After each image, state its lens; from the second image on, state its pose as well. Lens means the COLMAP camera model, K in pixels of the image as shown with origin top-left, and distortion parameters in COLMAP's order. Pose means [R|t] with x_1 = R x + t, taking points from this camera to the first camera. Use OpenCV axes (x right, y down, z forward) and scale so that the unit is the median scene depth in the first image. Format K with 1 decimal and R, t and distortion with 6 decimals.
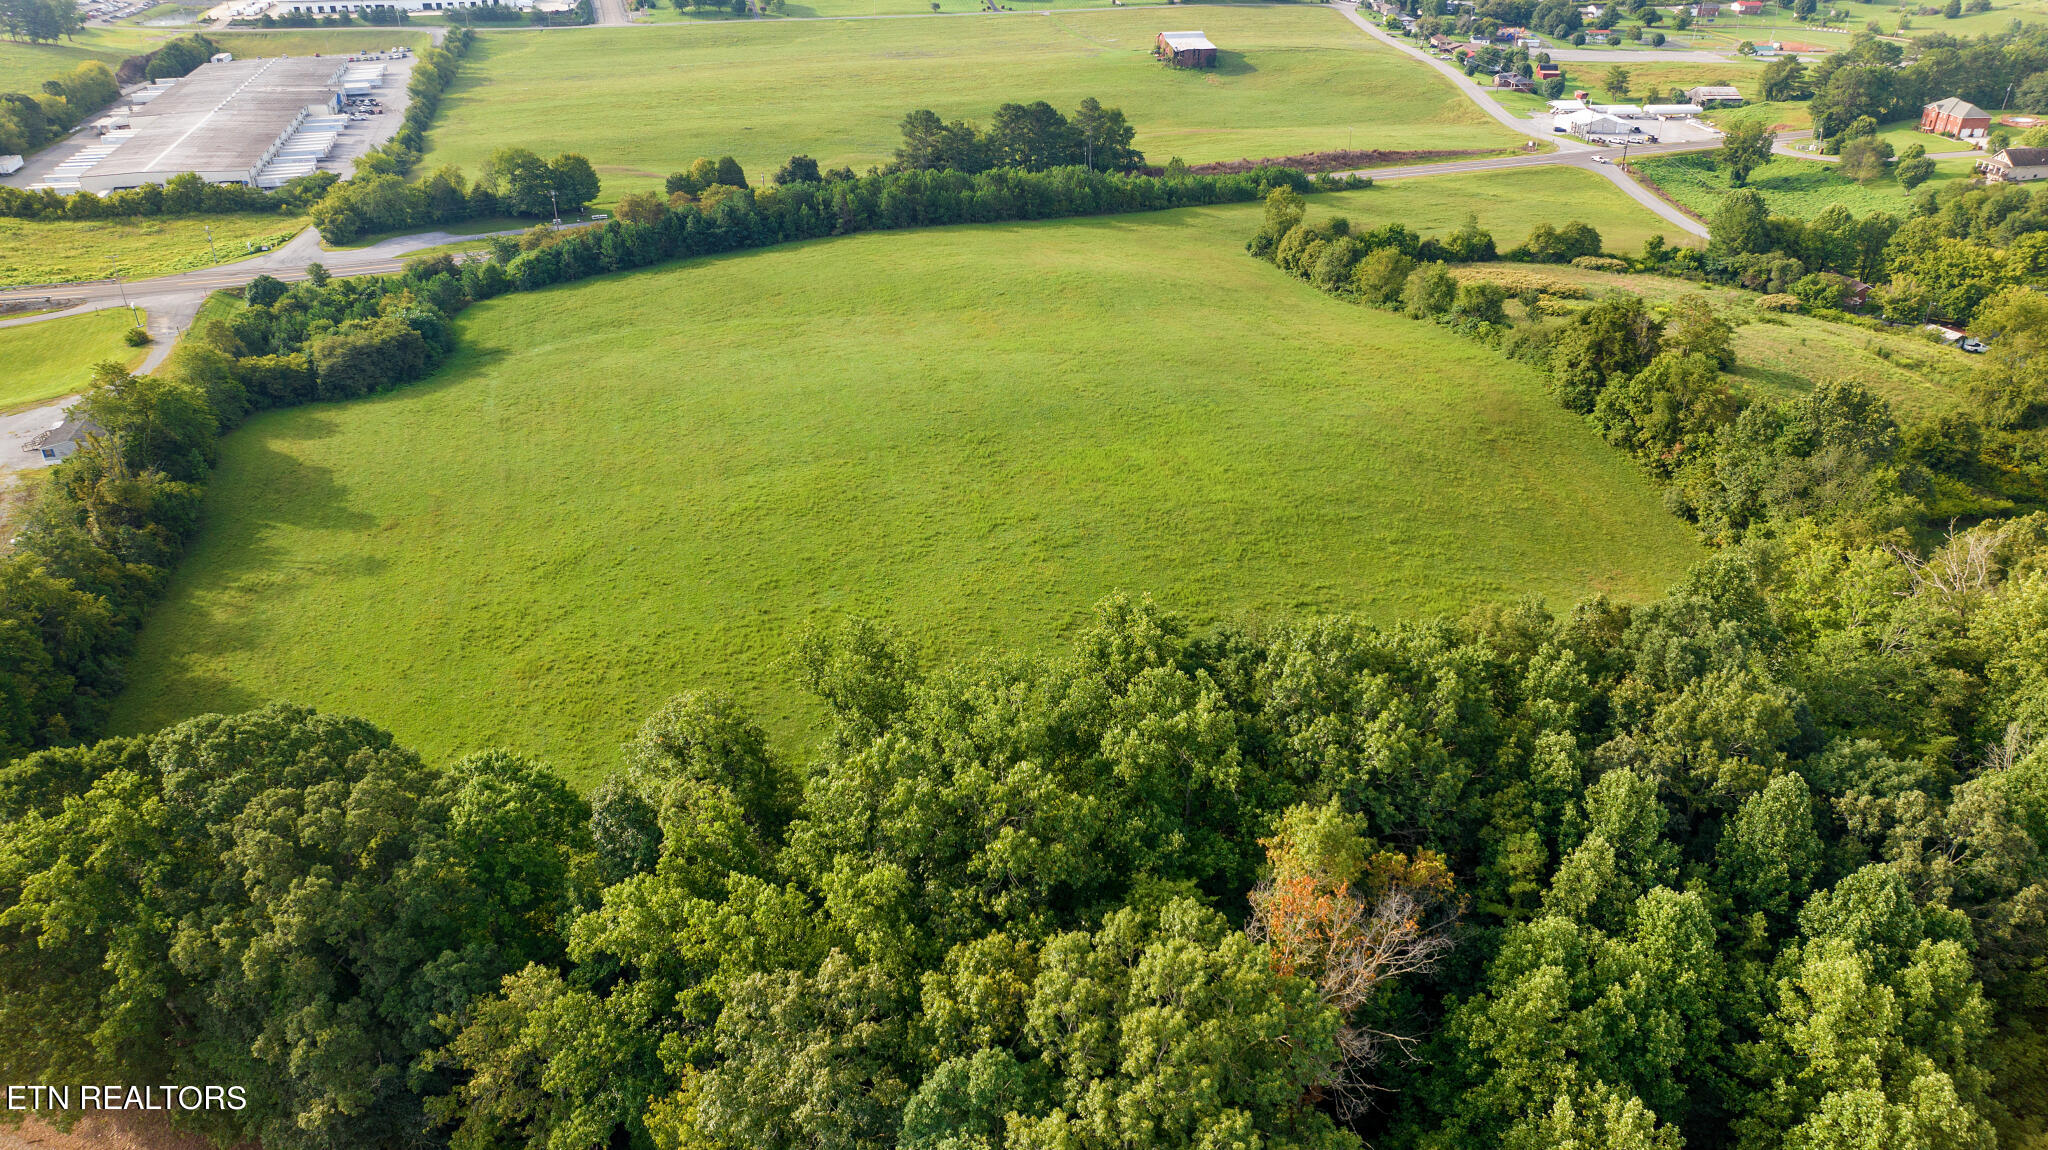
lens RADIAL K [[1429.6, 0, 1024.0], [0, 1429.6, 575.0], [0, 0, 1]] dist [-0.055671, 0.056948]
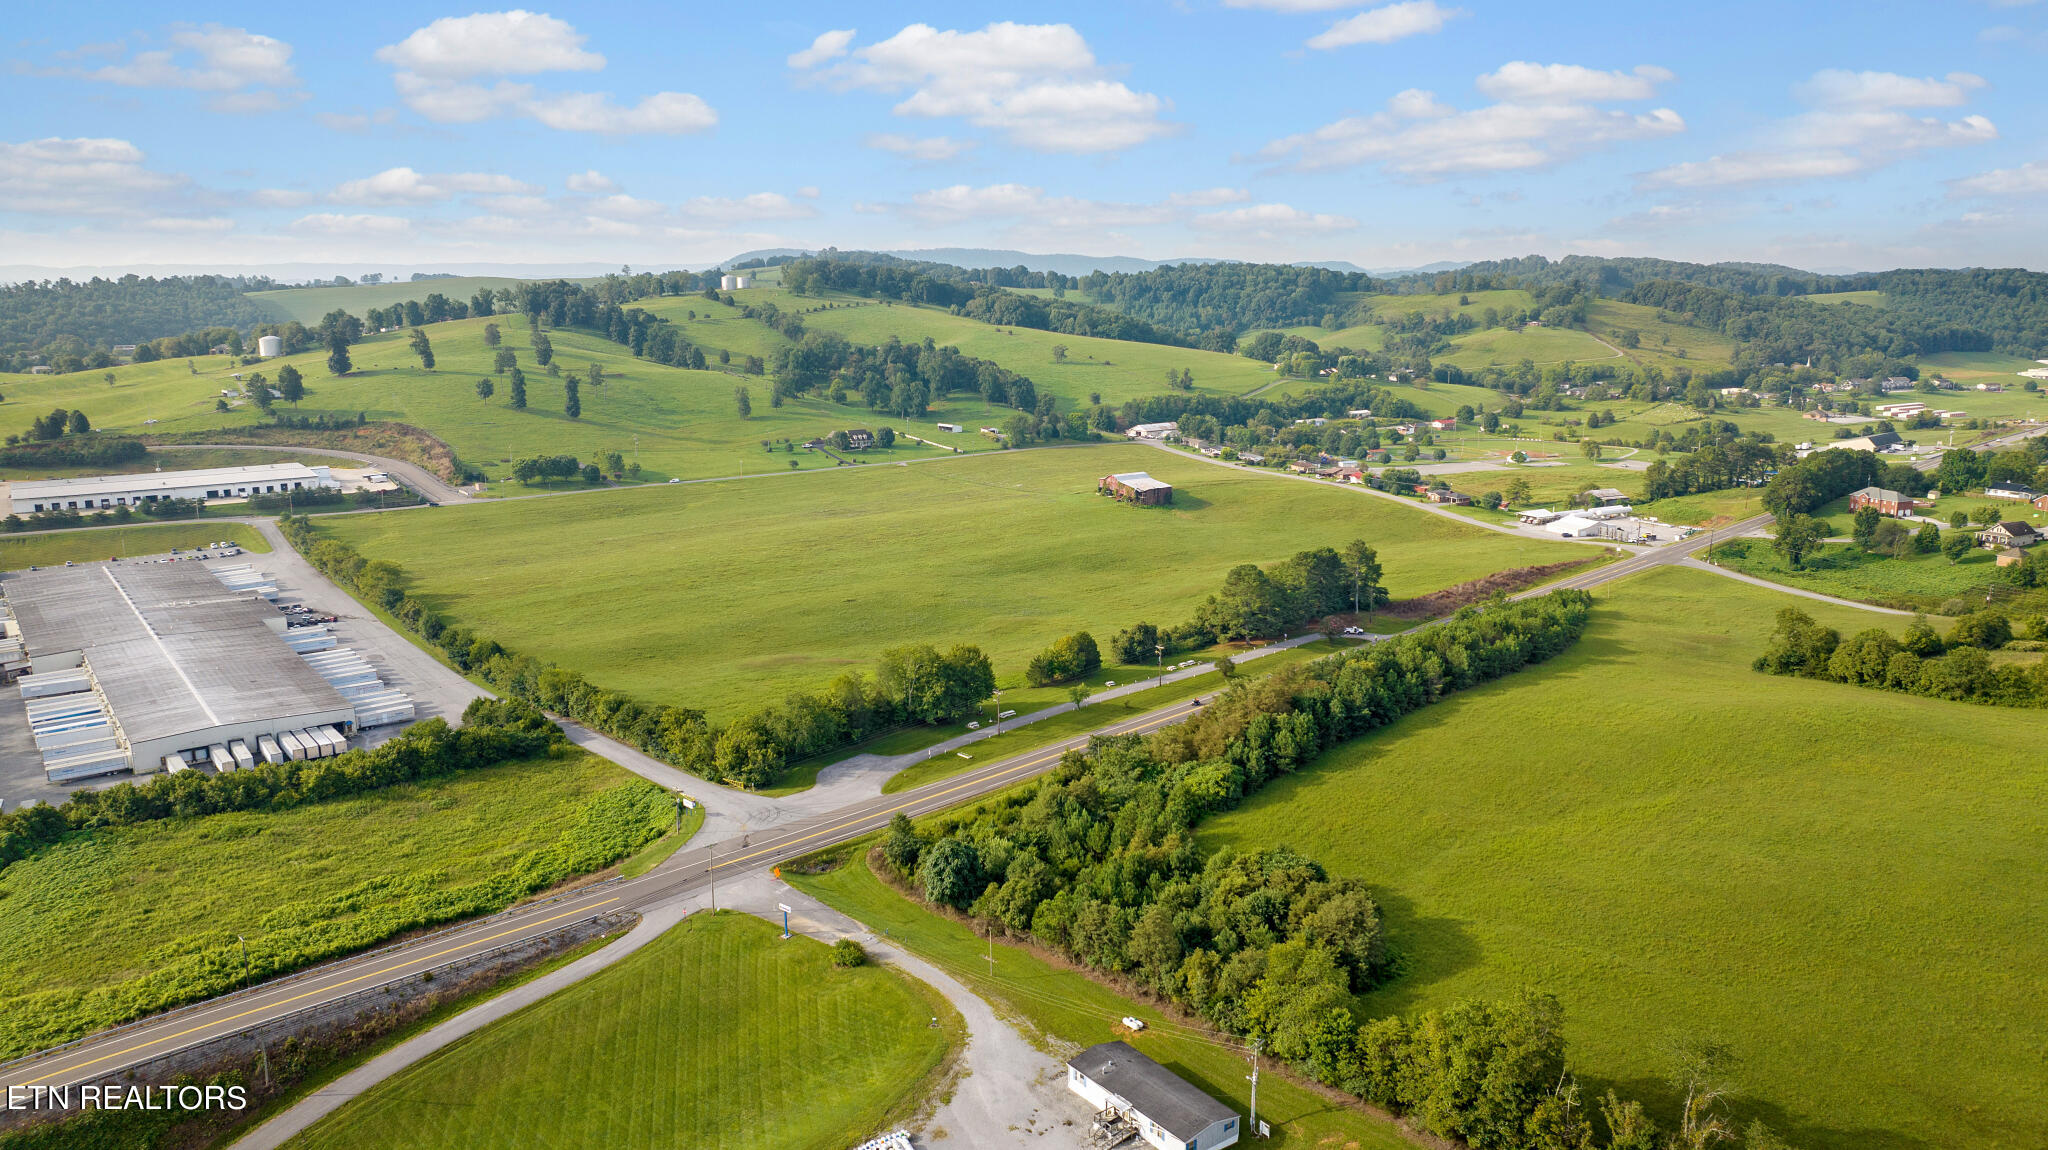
lens RADIAL K [[1429.6, 0, 1024.0], [0, 1429.6, 575.0], [0, 0, 1]] dist [-0.055671, 0.056948]
pose [[0.923741, -0.083335, 0.373841, -0.601754], [0.186748, 0.950161, -0.249638, -0.116072], [-0.334406, 0.300415, 0.893266, 0.206979]]
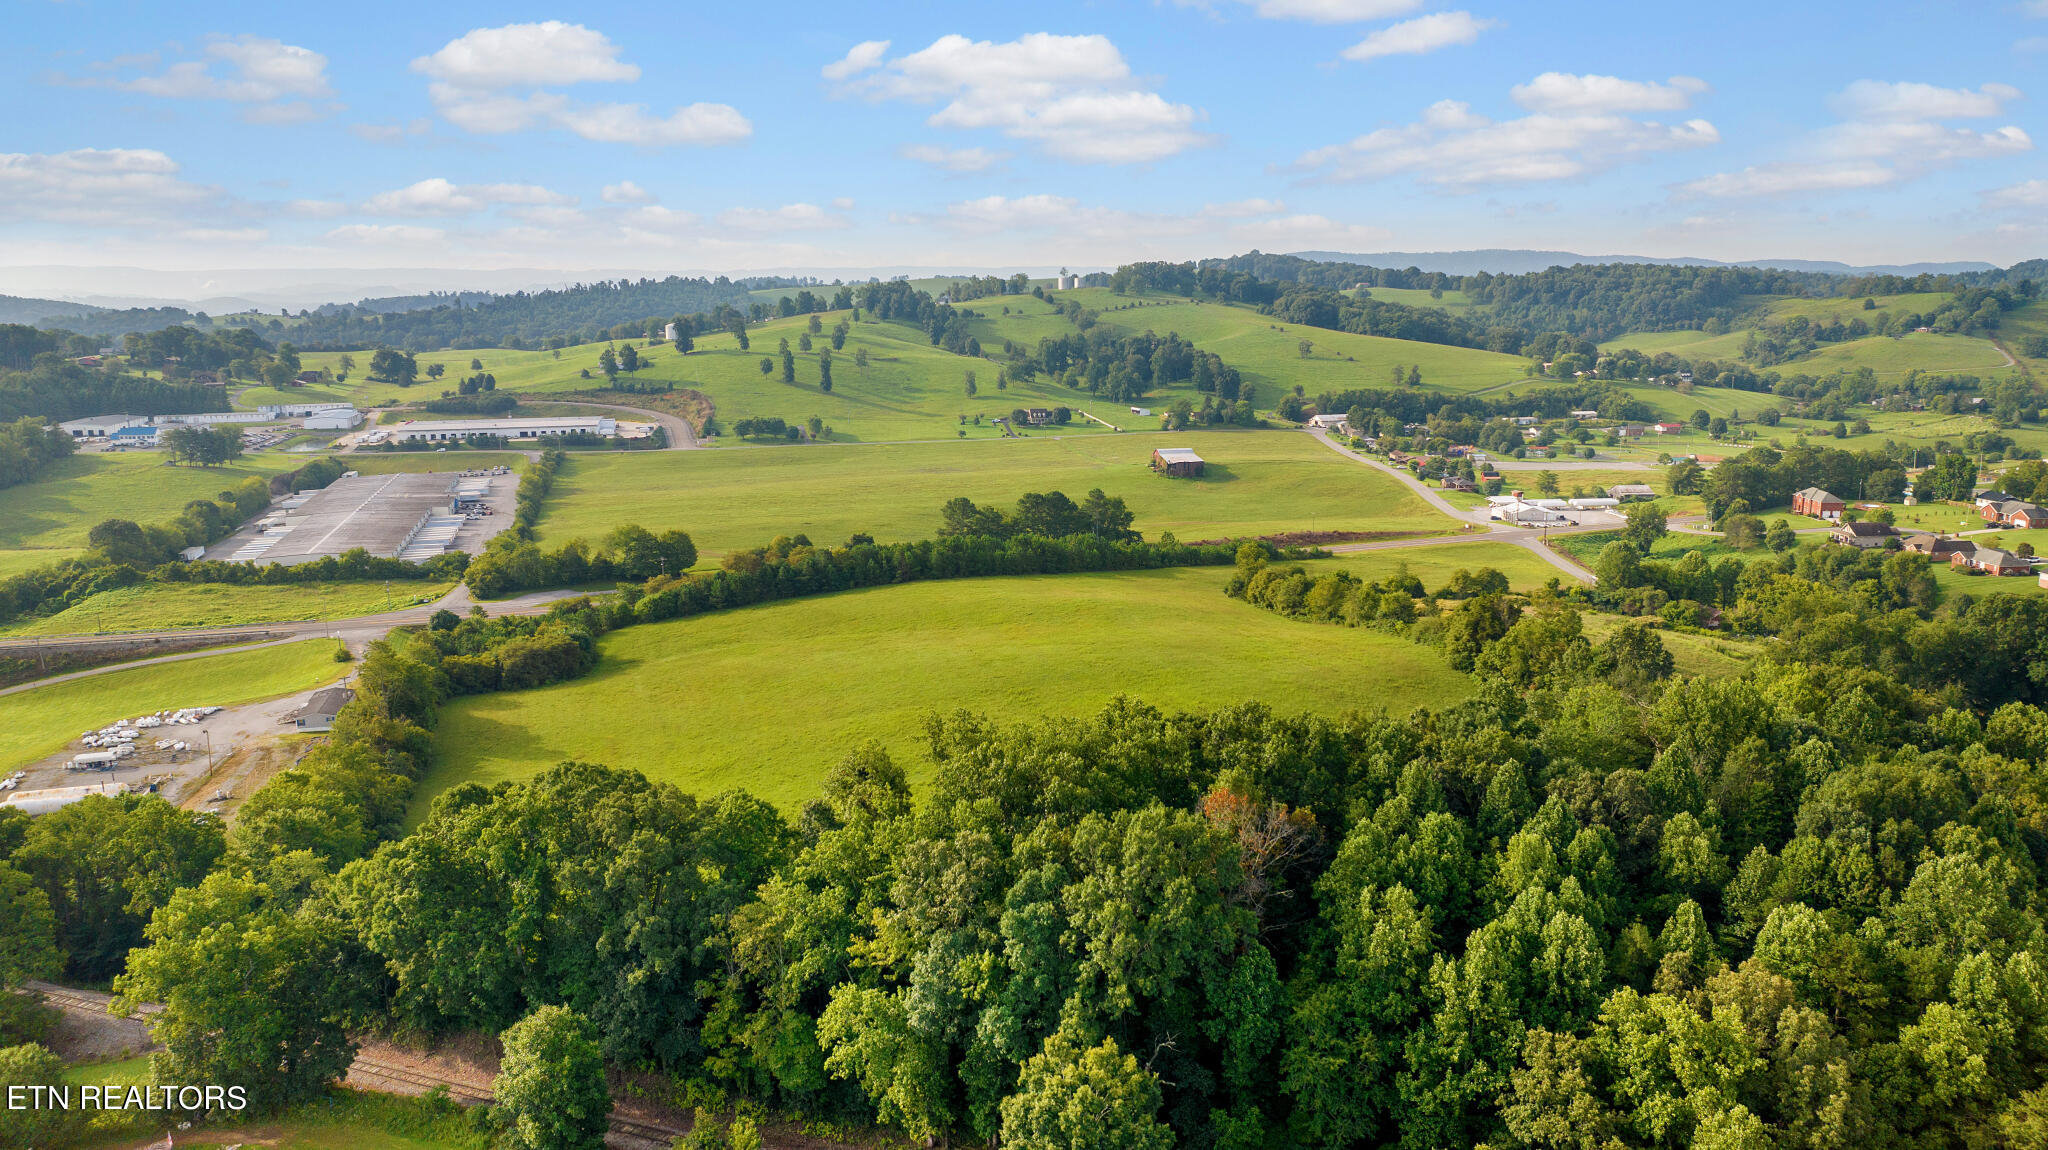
lens RADIAL K [[1423.1, 0, 1024.0], [0, 1423.1, 575.0], [0, 0, 1]] dist [0.003996, -0.128335]
pose [[0.999953, -0.006857, -0.006806, -0.008522], [0.004600, 0.957384, -0.288780, 0.096897], [0.008496, 0.288735, 0.957371, -0.167576]]
